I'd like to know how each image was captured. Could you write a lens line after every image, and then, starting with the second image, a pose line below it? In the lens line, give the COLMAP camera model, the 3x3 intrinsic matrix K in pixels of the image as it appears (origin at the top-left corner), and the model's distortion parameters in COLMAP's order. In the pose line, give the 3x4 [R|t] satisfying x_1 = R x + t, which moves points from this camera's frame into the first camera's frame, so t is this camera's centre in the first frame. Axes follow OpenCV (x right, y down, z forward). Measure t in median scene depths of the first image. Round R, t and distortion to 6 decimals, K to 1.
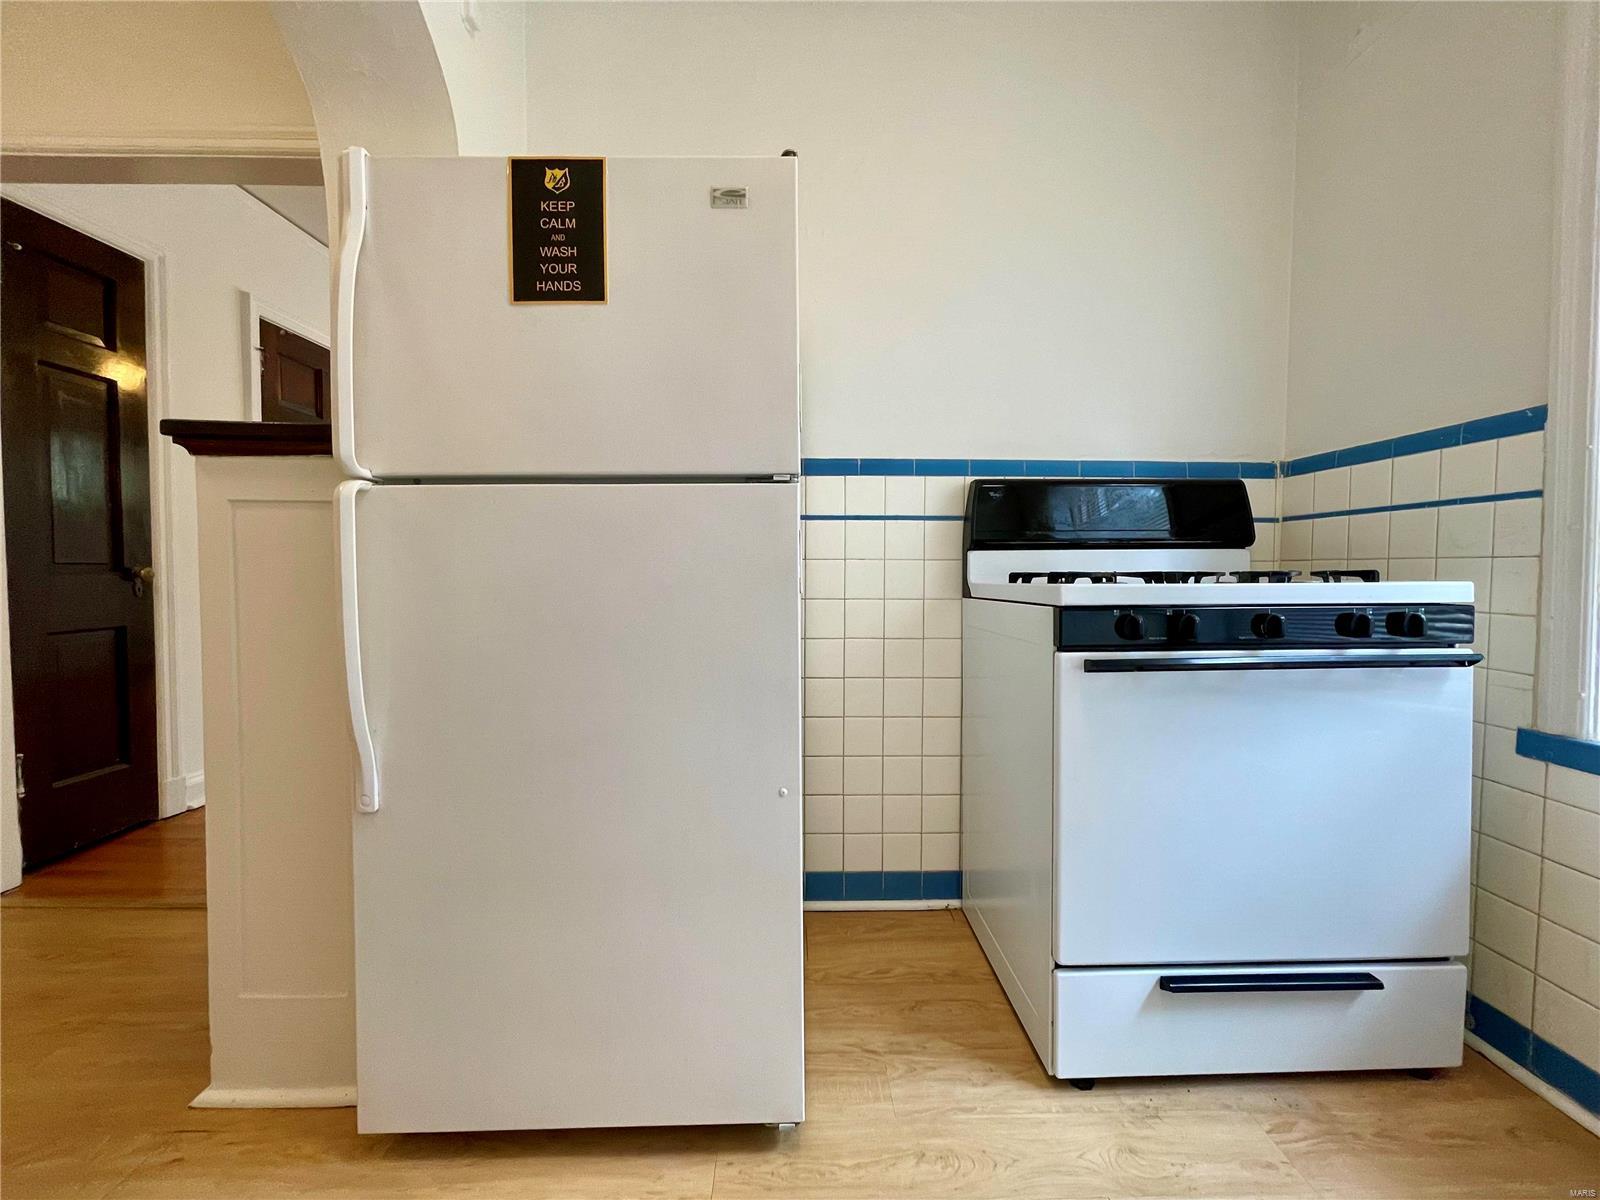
lens RADIAL K [[659.0, 0, 801.5], [0, 659.0, 585.3], [0, 0, 1]] dist [-0.002293, -0.000480]
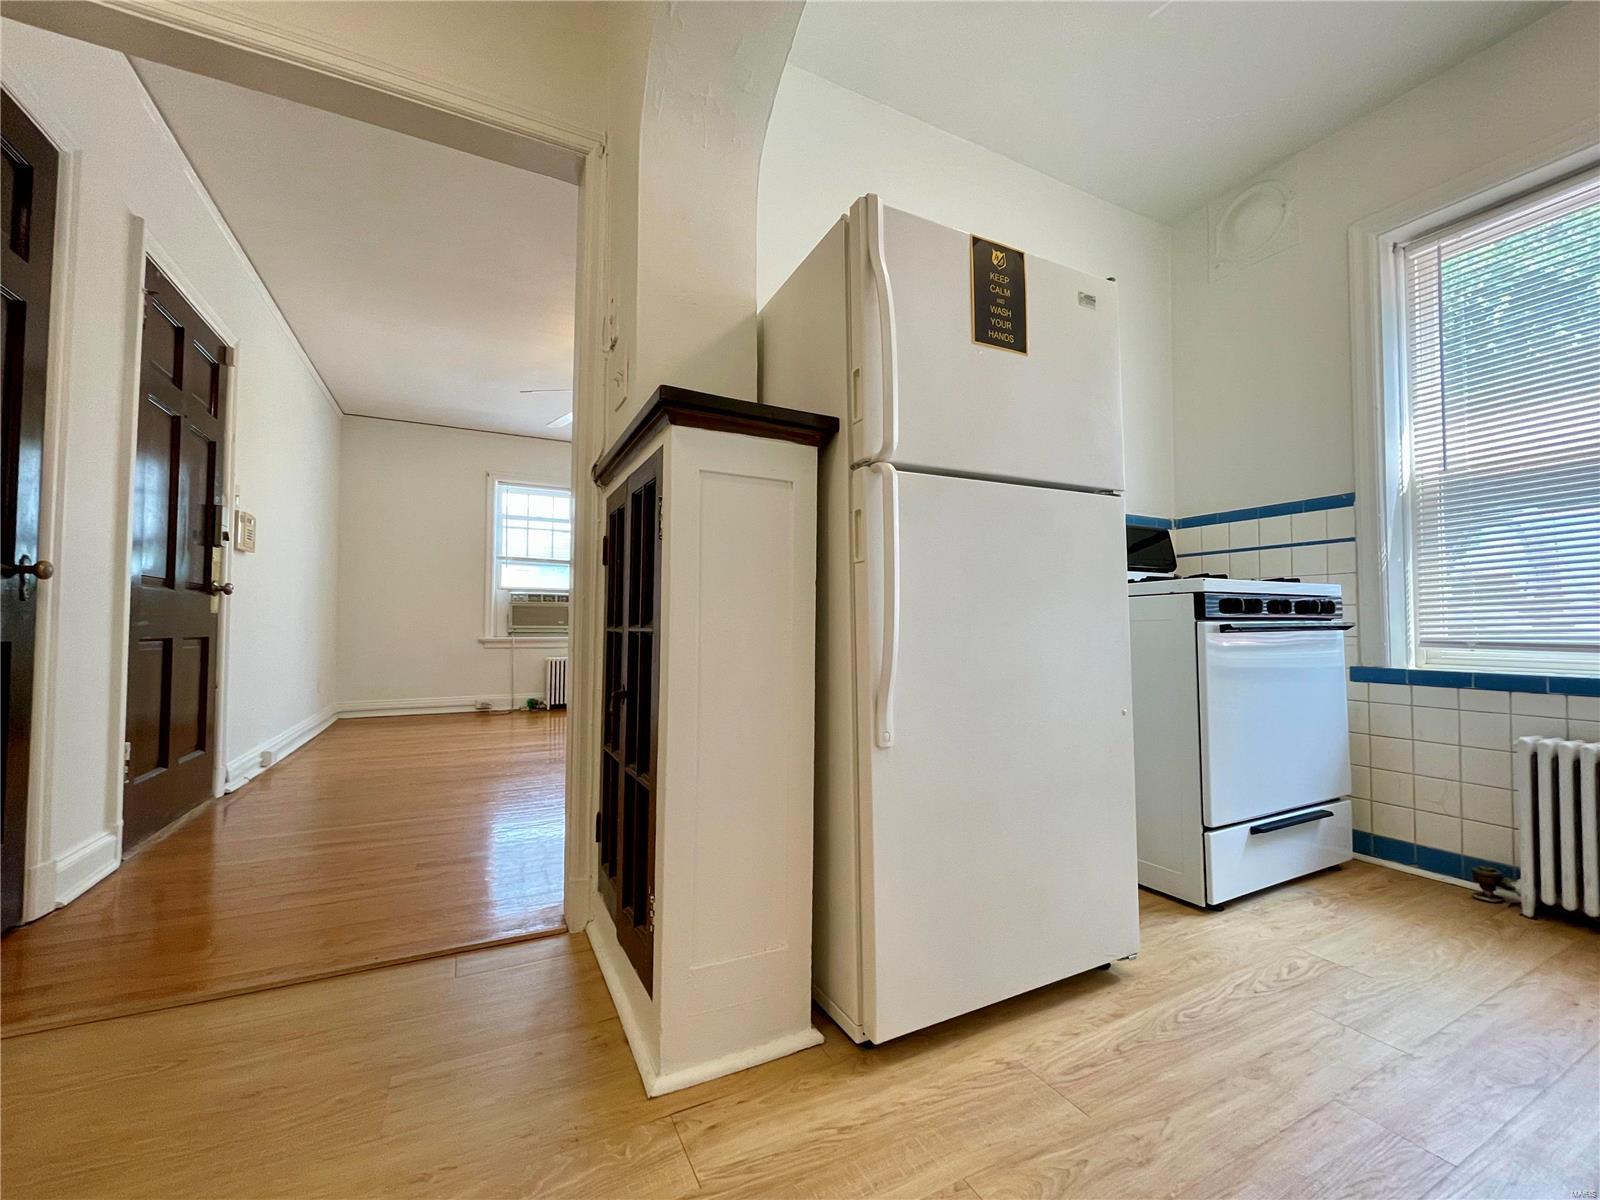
lens RADIAL K [[650.0, 0, 806.4], [0, 650.0, 596.8], [0, 0, 1]] dist [-0.000116, -0.000258]
pose [[0.902794, 0.019691, 0.429622, -1.124935], [0.009772, 0.997754, -0.066265, 0.137247], [-0.429962, 0.064022, 0.900574, 0.014035]]
